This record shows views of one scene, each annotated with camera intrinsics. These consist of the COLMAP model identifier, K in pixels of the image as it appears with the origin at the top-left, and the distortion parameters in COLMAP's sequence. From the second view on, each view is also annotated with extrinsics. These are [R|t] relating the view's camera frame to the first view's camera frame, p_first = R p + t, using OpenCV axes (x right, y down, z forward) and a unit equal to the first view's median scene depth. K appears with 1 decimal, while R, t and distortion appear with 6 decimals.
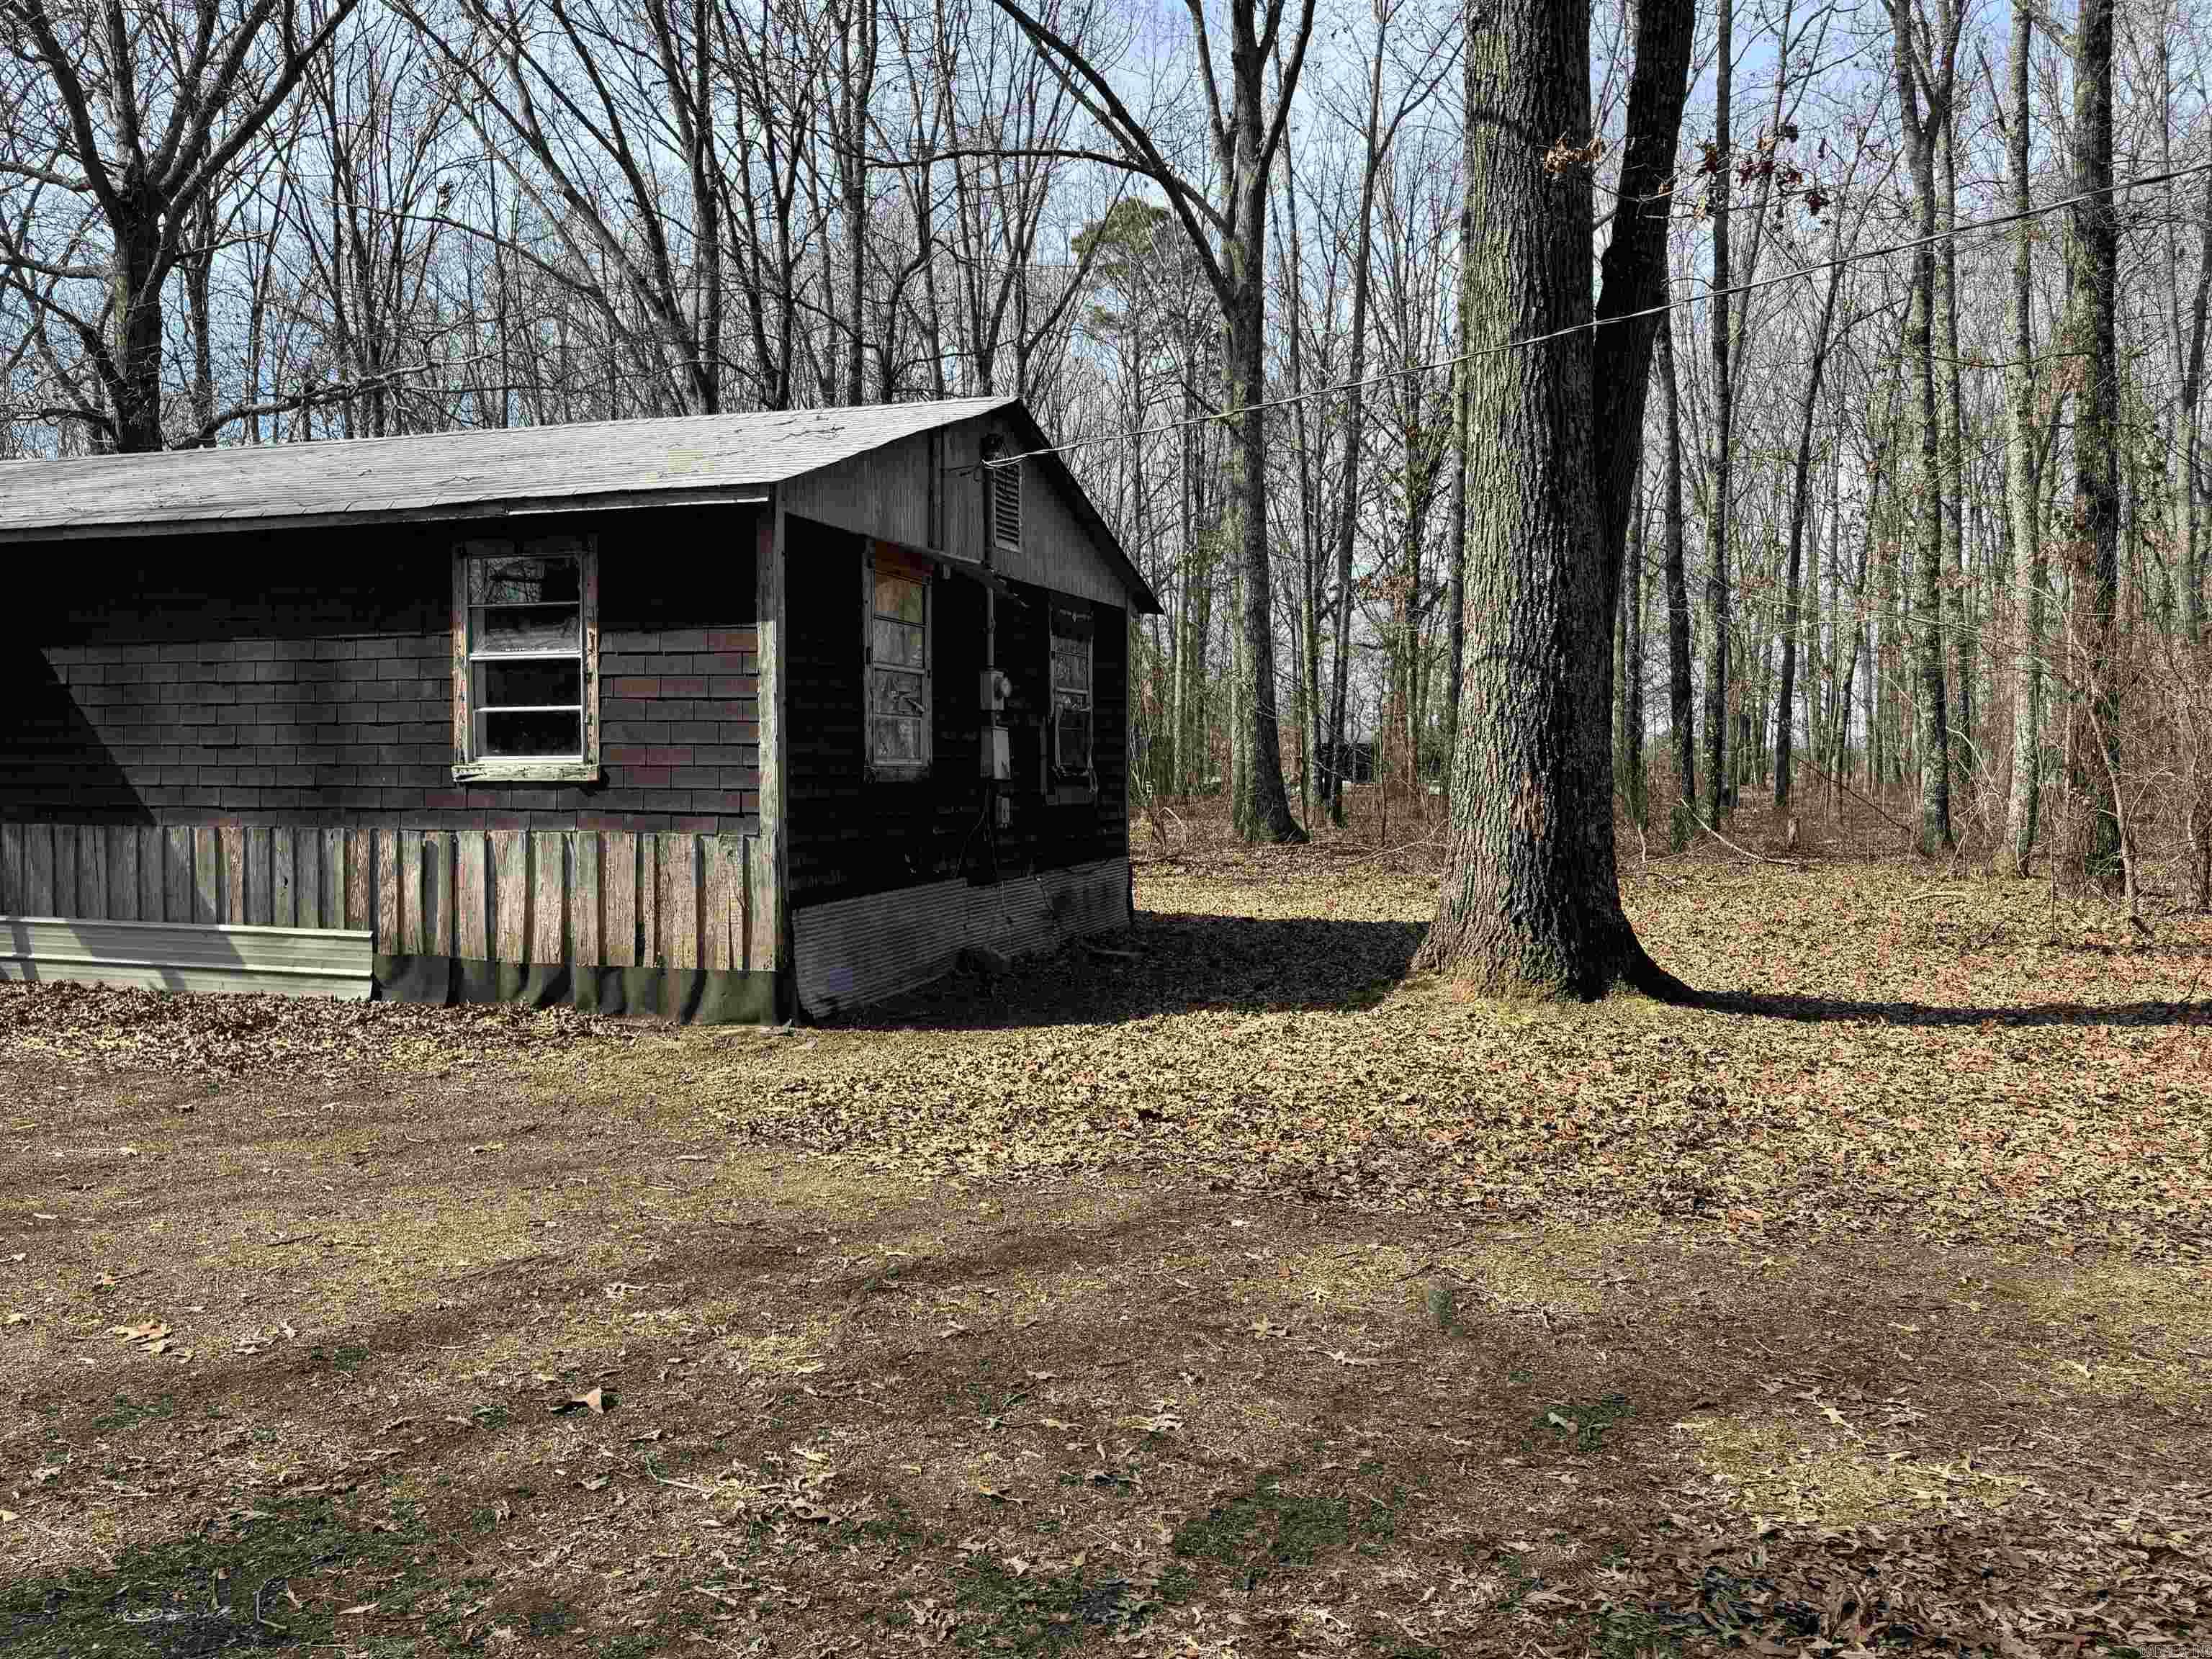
lens RADIAL K [[1768.5, 0, 1100.7], [0, 1768.5, 822.6], [0, 0, 1]] dist [0.074549, -0.104629]
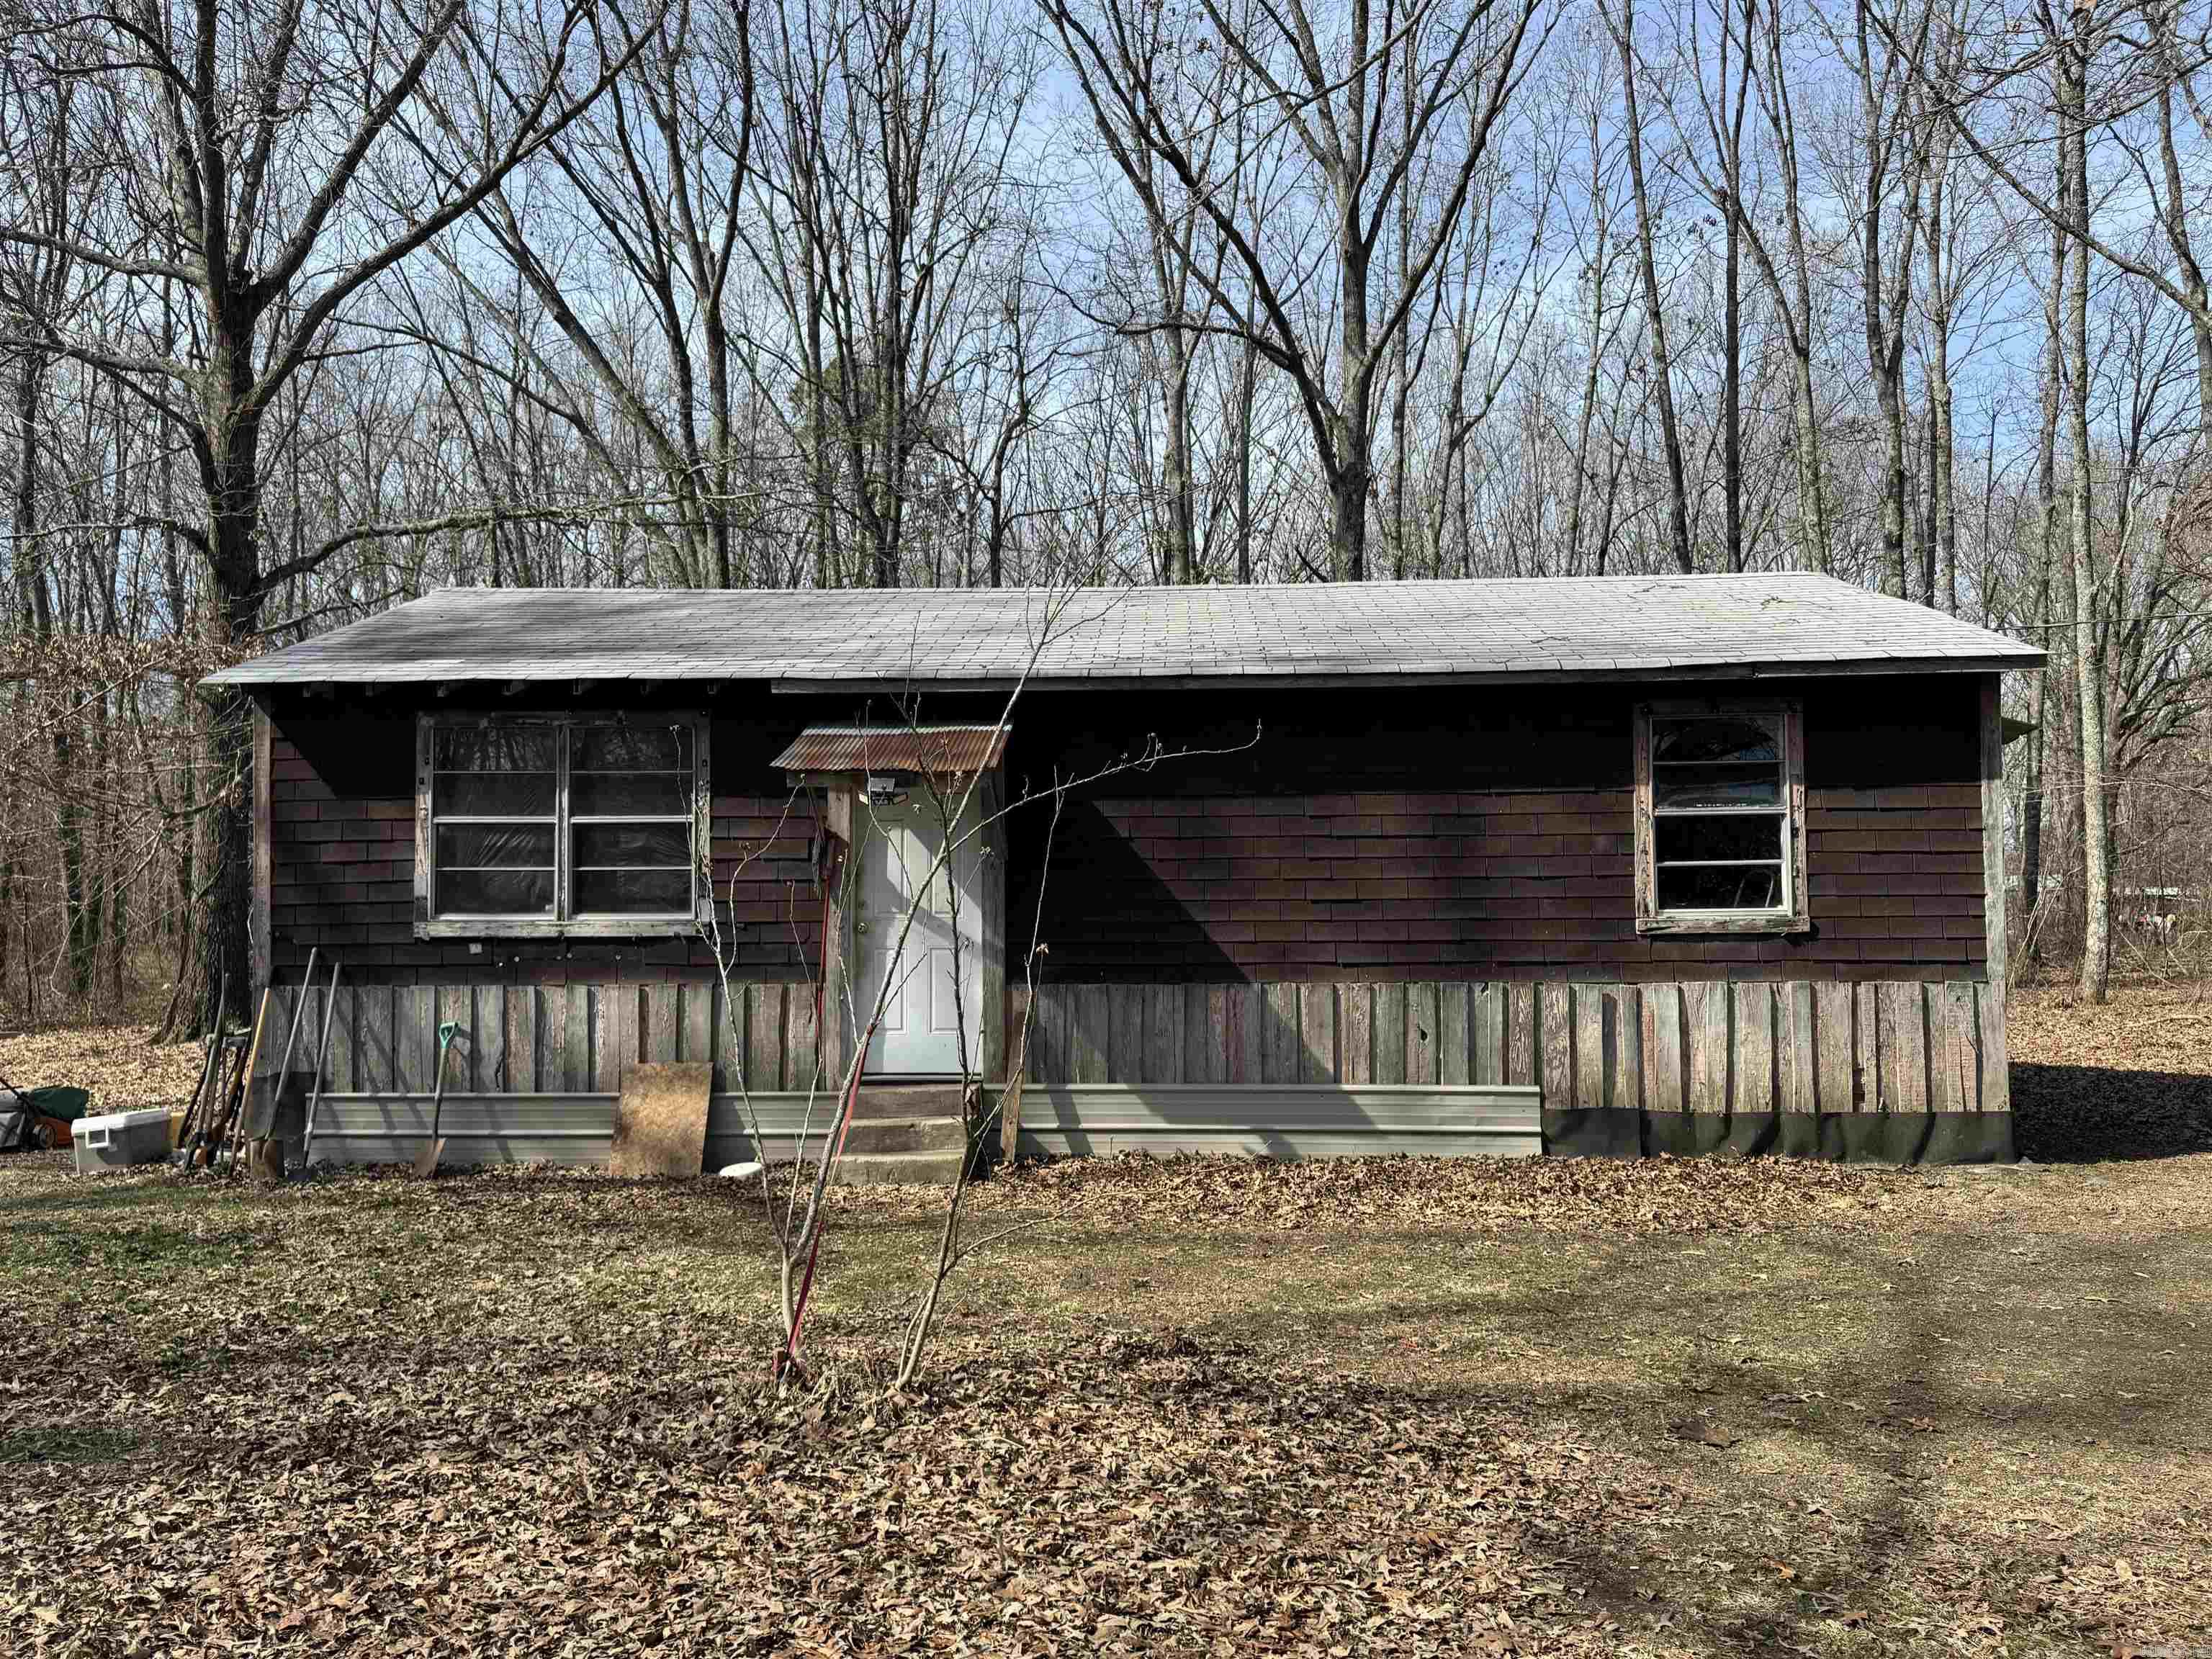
lens RADIAL K [[1768.5, 0, 1073.2], [0, 1768.5, 839.5], [0, 0, 1]] dist [0.074549, -0.104629]
pose [[0.963234, 0.003177, 0.268646, -0.922639], [0.016986, 0.997209, -0.072699, -0.008346], [-0.268127, 0.074590, 0.960492, 0.107684]]
